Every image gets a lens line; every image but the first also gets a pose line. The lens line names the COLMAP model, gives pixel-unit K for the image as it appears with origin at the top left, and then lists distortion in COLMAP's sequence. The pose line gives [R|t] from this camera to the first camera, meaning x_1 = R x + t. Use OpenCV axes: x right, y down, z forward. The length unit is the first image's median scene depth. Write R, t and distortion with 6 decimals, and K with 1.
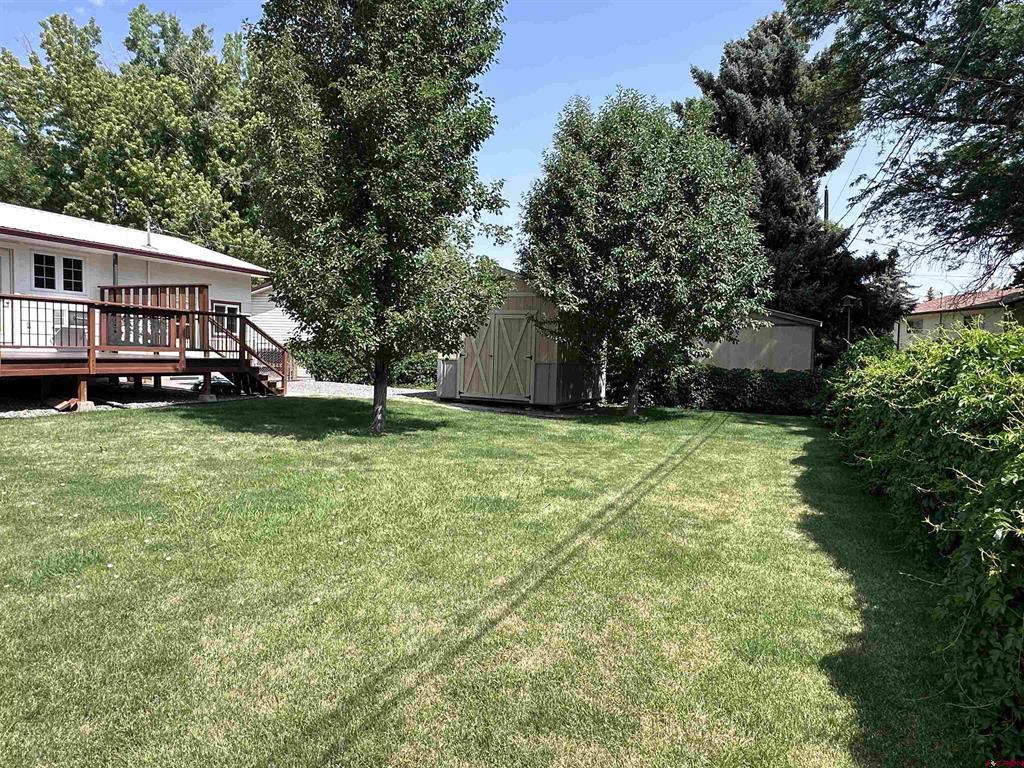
lens RADIAL K [[650.2, 0, 512.6], [0, 650.2, 388.7], [0, 0, 1]] dist [-0.002421, 0.000537]
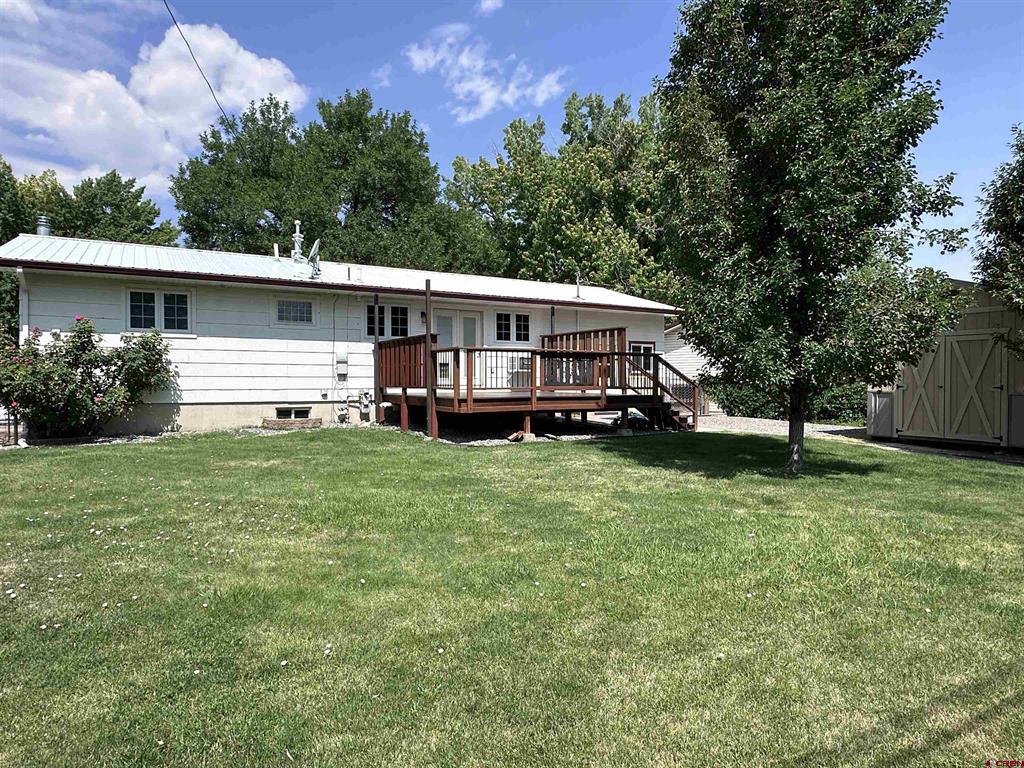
lens RADIAL K [[650.2, 0, 506.5], [0, 650.2, 388.3], [0, 0, 1]] dist [-0.002421, 0.000537]
pose [[0.811613, -0.021886, -0.583786, 0.001436], [-0.008971, 0.998713, -0.049913, -0.003956], [0.584127, 0.045747, 0.810372, 0.017439]]
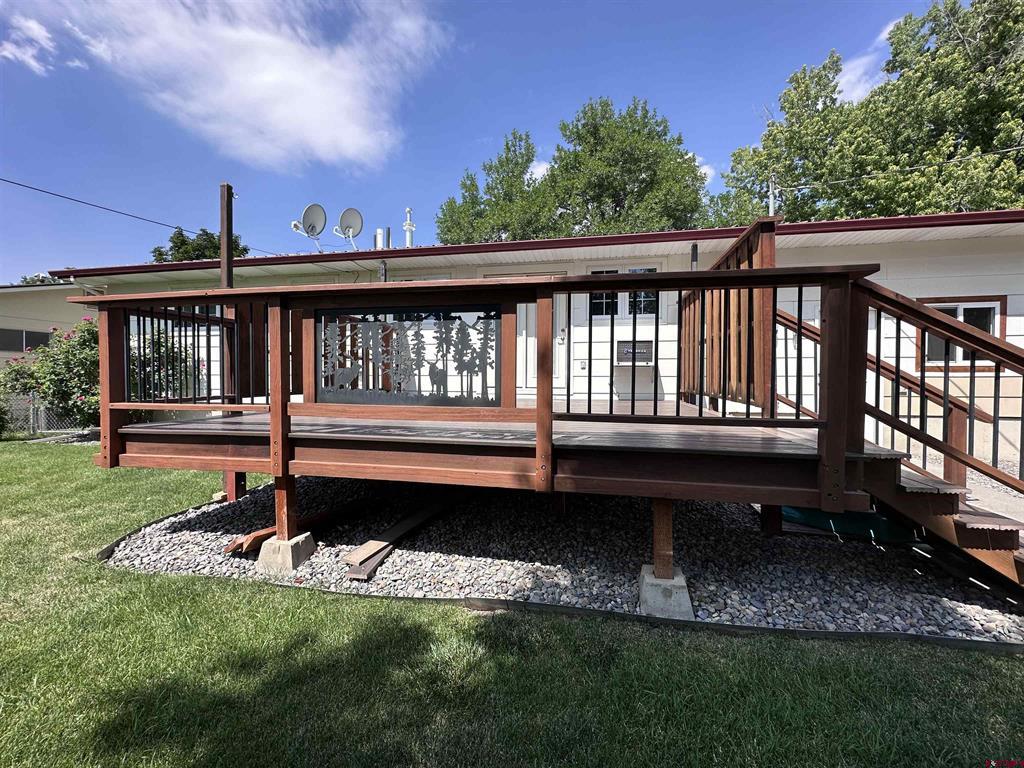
lens RADIAL K [[413.8, 0, 512.9], [0, 413.8, 381.3], [0, 0, 1]] dist [-0.004347, 0.000725]
pose [[0.207780, -0.016869, -0.978030, -0.449870], [-0.052707, 0.998206, -0.028415, -0.096780], [0.976754, 0.057453, 0.206518, 1.313784]]
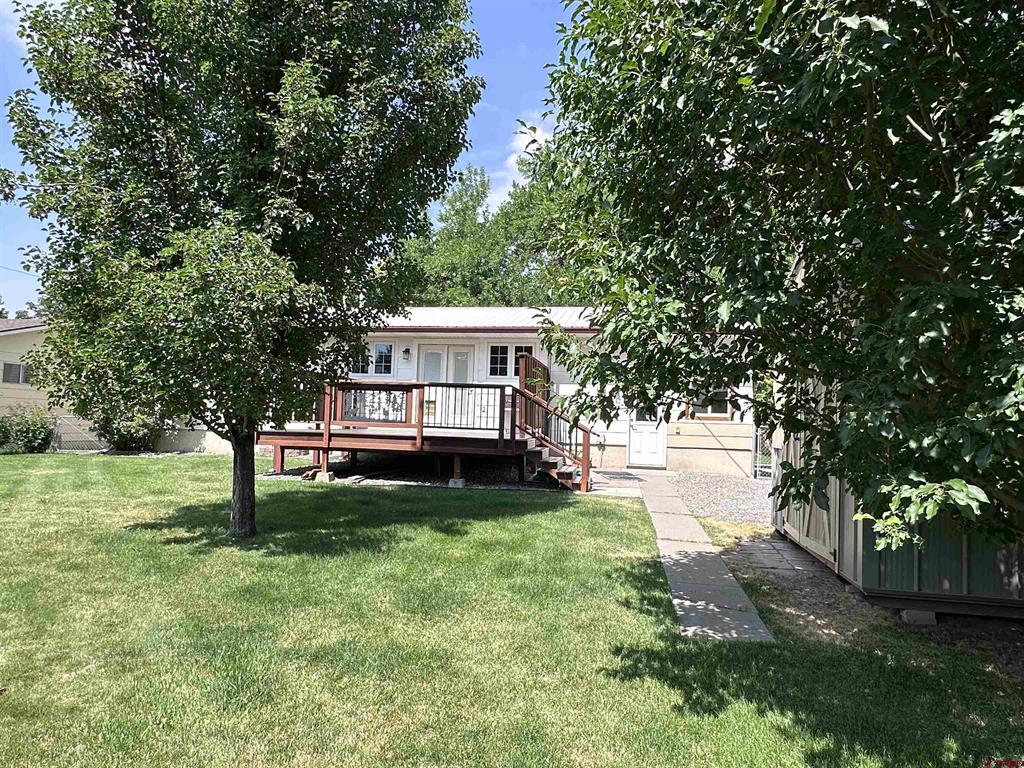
lens RADIAL K [[650.2, 0, 506.5], [0, 650.2, 390.7], [0, 0, 1]] dist [-0.002421, 0.000537]
pose [[0.224816, -0.067789, -0.972040, 0.582669], [-0.080450, 0.992880, -0.087849, -0.054349], [0.971074, 0.097950, 0.217762, 1.268949]]
